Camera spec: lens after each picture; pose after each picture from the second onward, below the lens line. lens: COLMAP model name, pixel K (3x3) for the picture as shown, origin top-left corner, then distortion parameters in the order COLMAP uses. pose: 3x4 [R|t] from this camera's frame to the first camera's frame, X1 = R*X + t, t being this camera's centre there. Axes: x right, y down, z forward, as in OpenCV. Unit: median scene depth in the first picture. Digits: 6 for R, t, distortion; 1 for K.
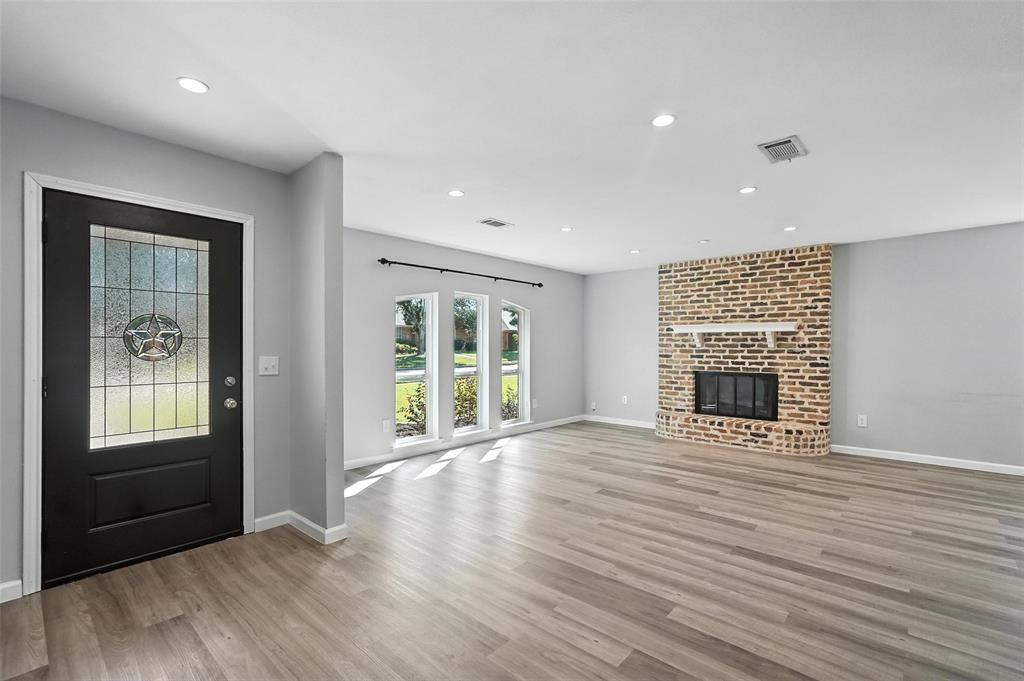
lens RADIAL K [[463.3, 0, 507.4], [0, 463.3, 340.8], [0, 0, 1]] dist [-0.010721, 0.000875]
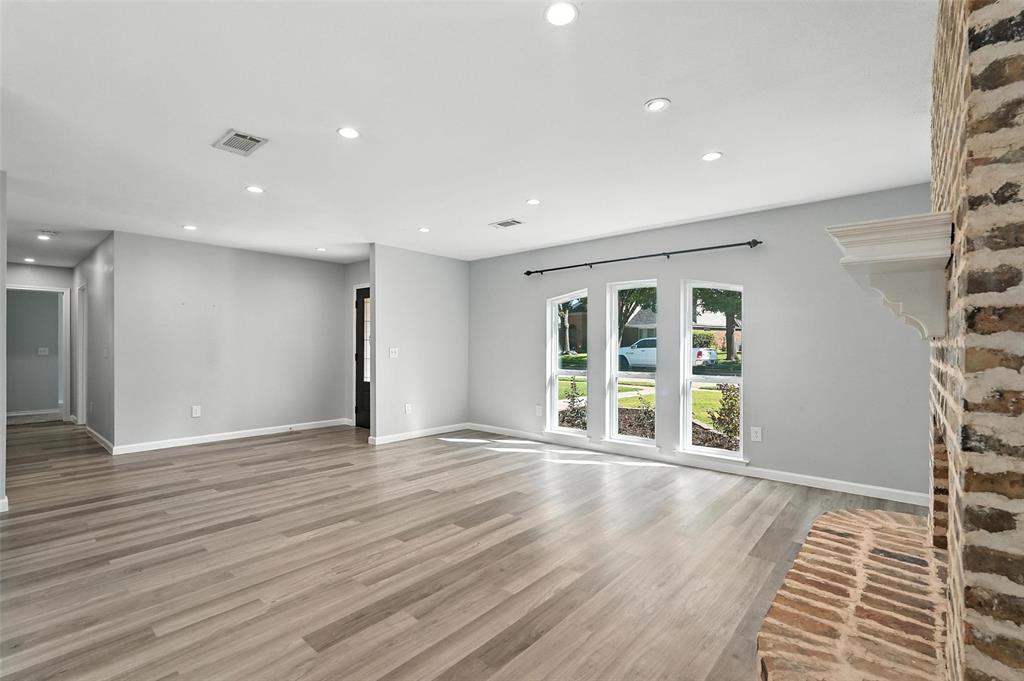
lens RADIAL K [[463.3, 0, 507.4], [0, 463.3, 340.8], [0, 0, 1]] dist [-0.010721, 0.000875]
pose [[0.019384, -0.010270, -0.999759, 0.803149], [0.011206, 0.999887, -0.010054, 0.014758], [0.999749, -0.011008, 0.019497, 0.778235]]
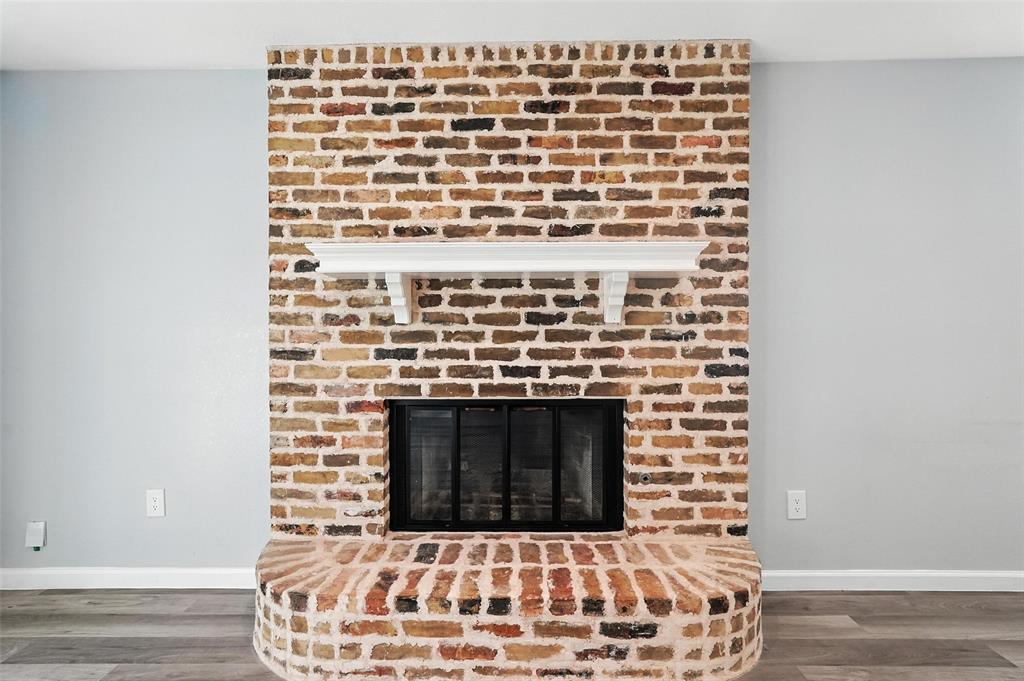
lens RADIAL K [[463.3, 0, 507.4], [0, 463.3, 340.8], [0, 0, 1]] dist [-0.010721, 0.000875]
pose [[0.746690, -0.011655, 0.665070, 0.287420], [-0.002923, 0.999779, 0.020802, 0.020537], [-0.665166, -0.017477, 0.746491, 0.798848]]
